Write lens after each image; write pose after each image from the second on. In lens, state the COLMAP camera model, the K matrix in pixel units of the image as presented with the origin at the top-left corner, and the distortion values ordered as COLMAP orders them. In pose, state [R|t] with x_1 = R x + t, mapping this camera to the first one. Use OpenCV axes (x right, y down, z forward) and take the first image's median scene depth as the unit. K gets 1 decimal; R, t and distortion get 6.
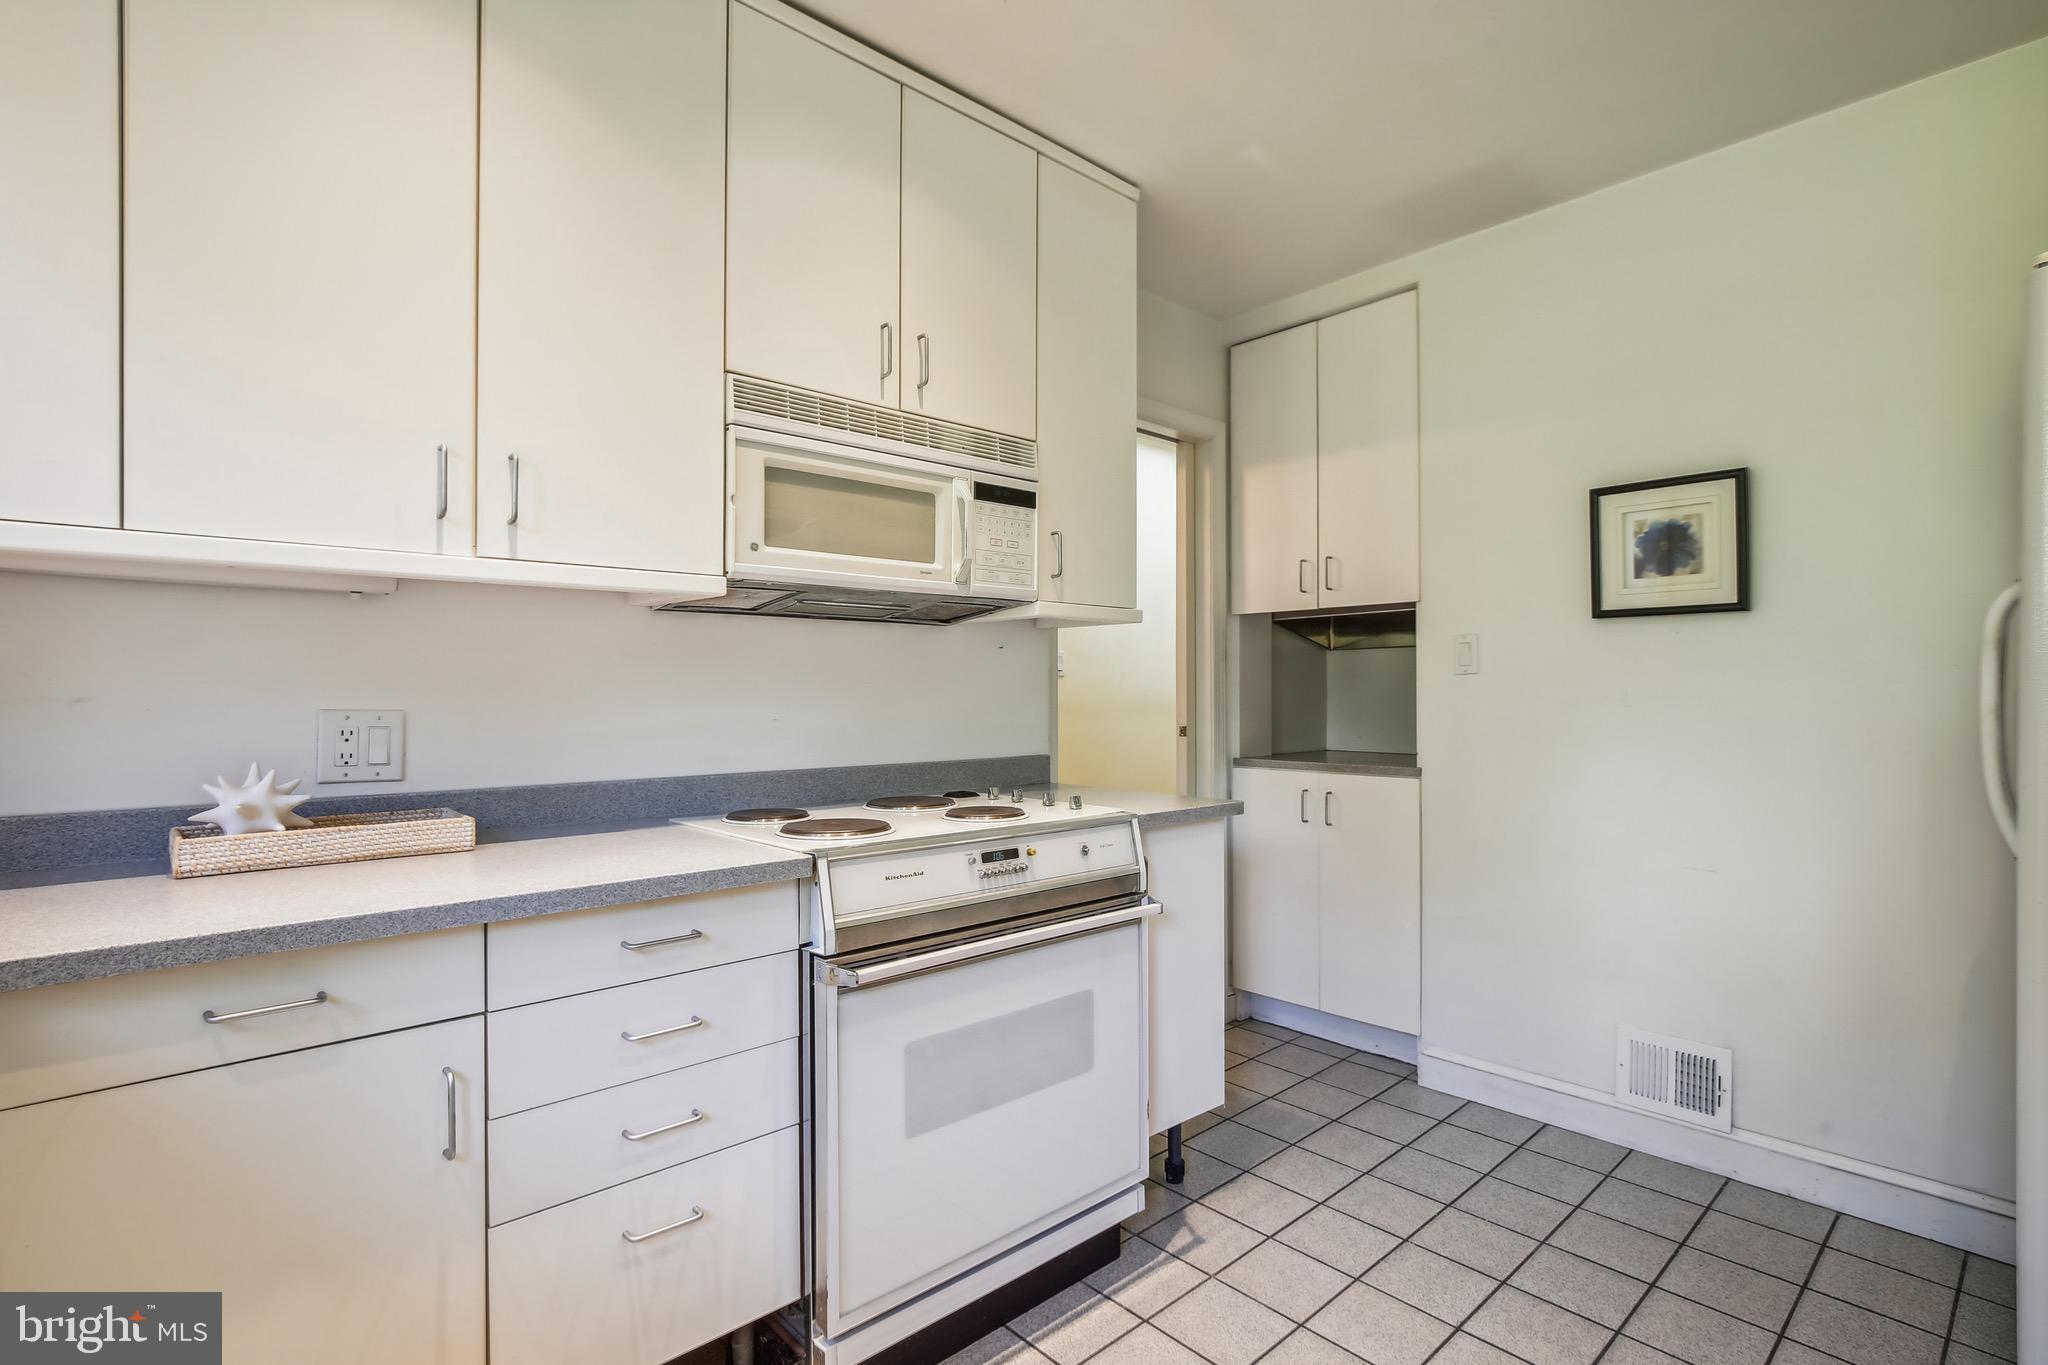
lens RADIAL K [[965.8, 0, 1026.6], [0, 965.8, 690.7], [0, 0, 1]] dist [-0.014994, 0.002045]
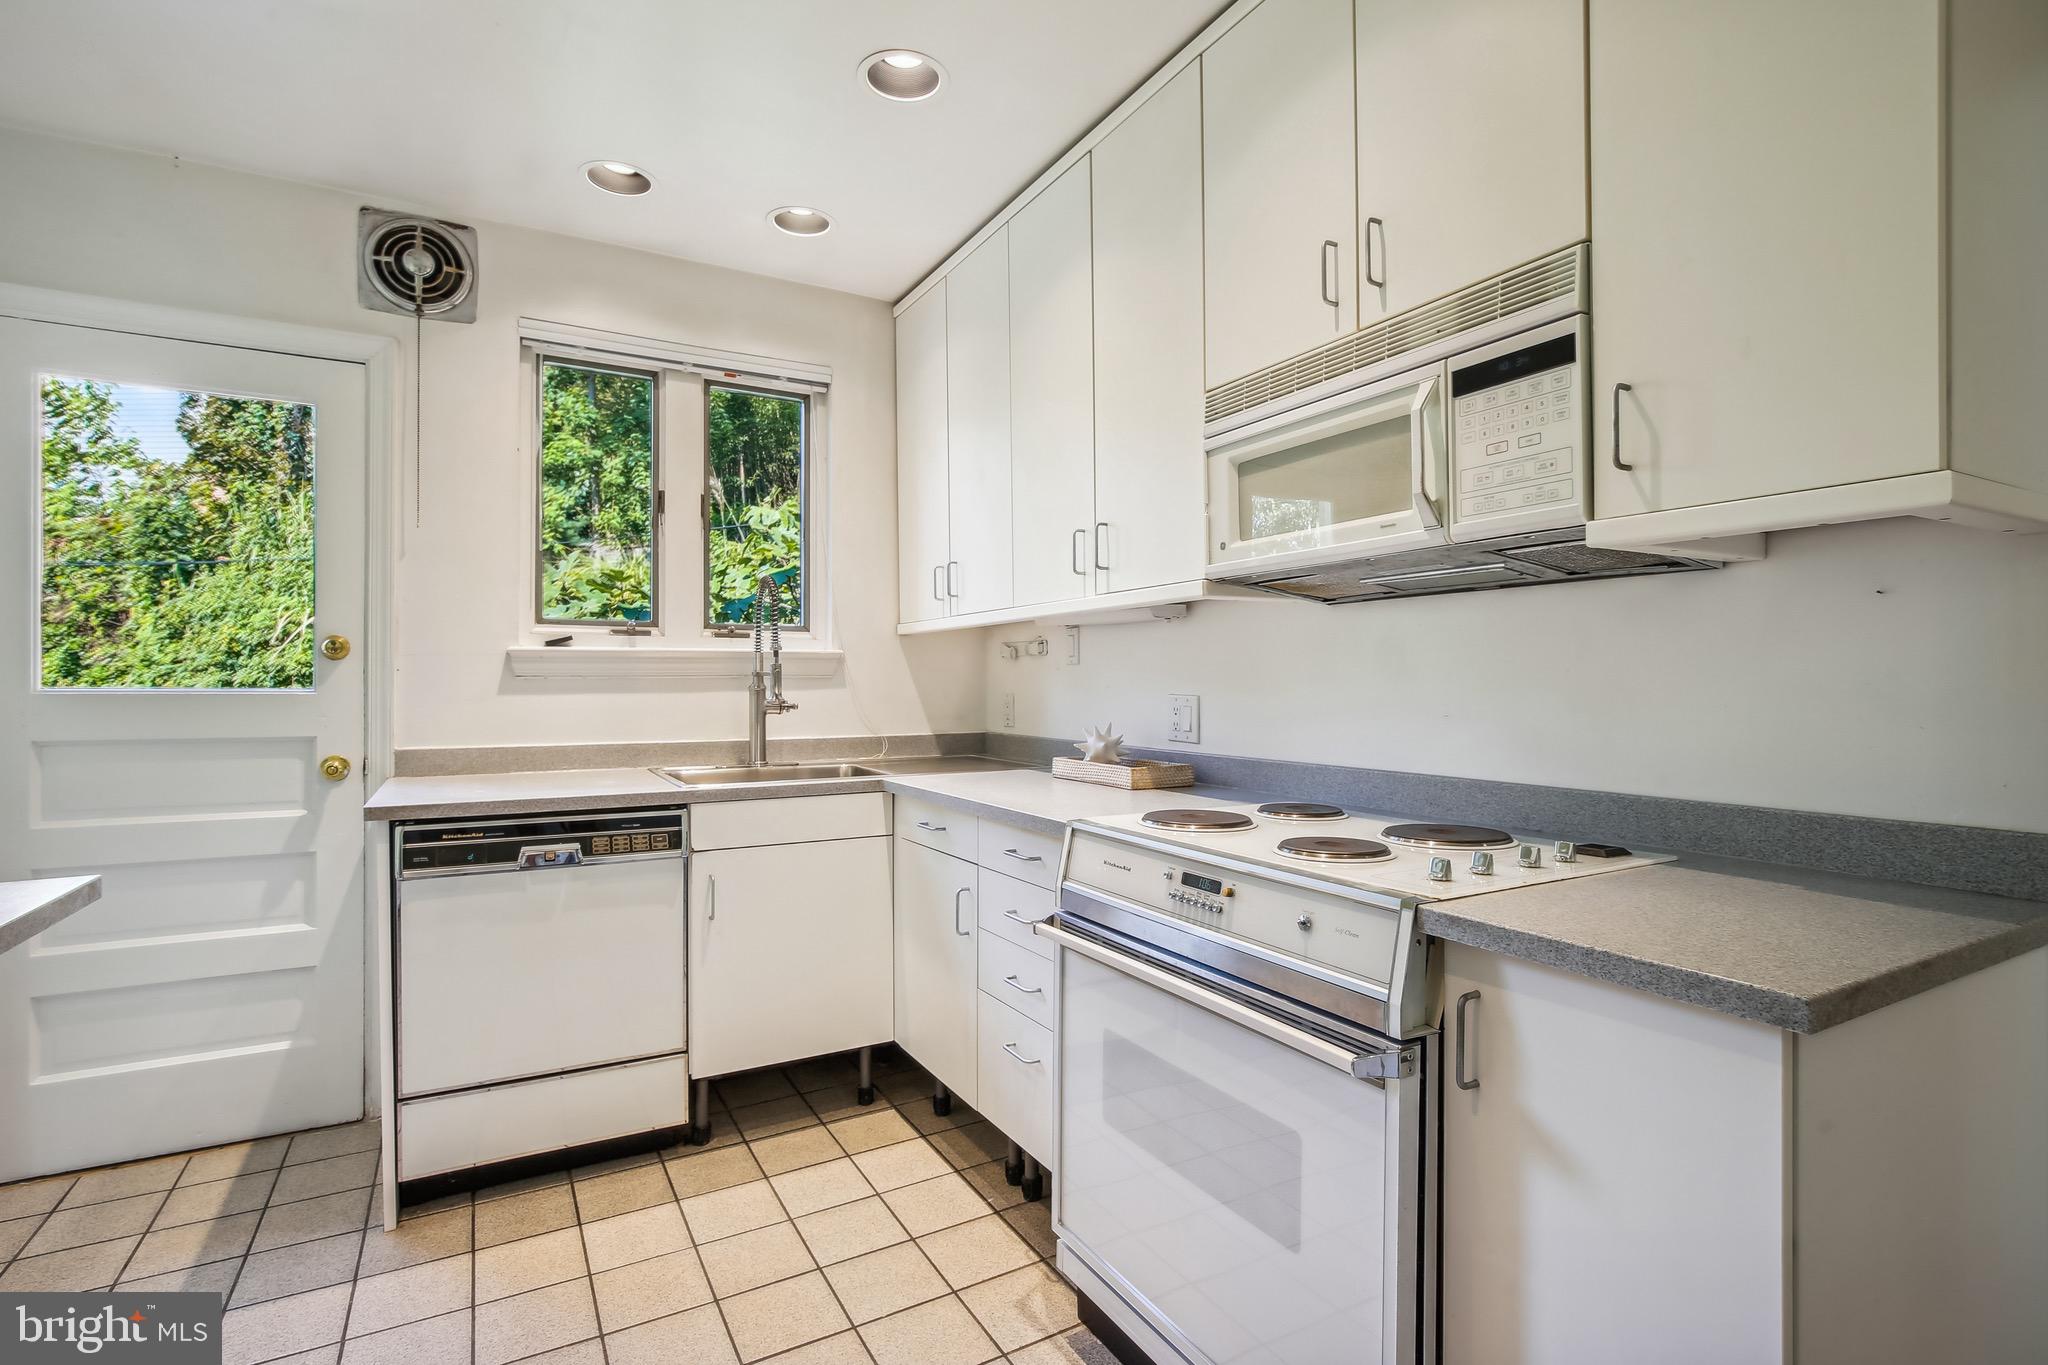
lens RADIAL K [[965.8, 0, 1023.4], [0, 965.8, 676.5], [0, 0, 1]] dist [-0.014994, 0.002045]
pose [[-0.217703, -0.004232, -0.976006, 0.764539], [0.002633, 0.999984, -0.004923, -0.001414], [0.976011, -0.003642, -0.217689, 0.975240]]
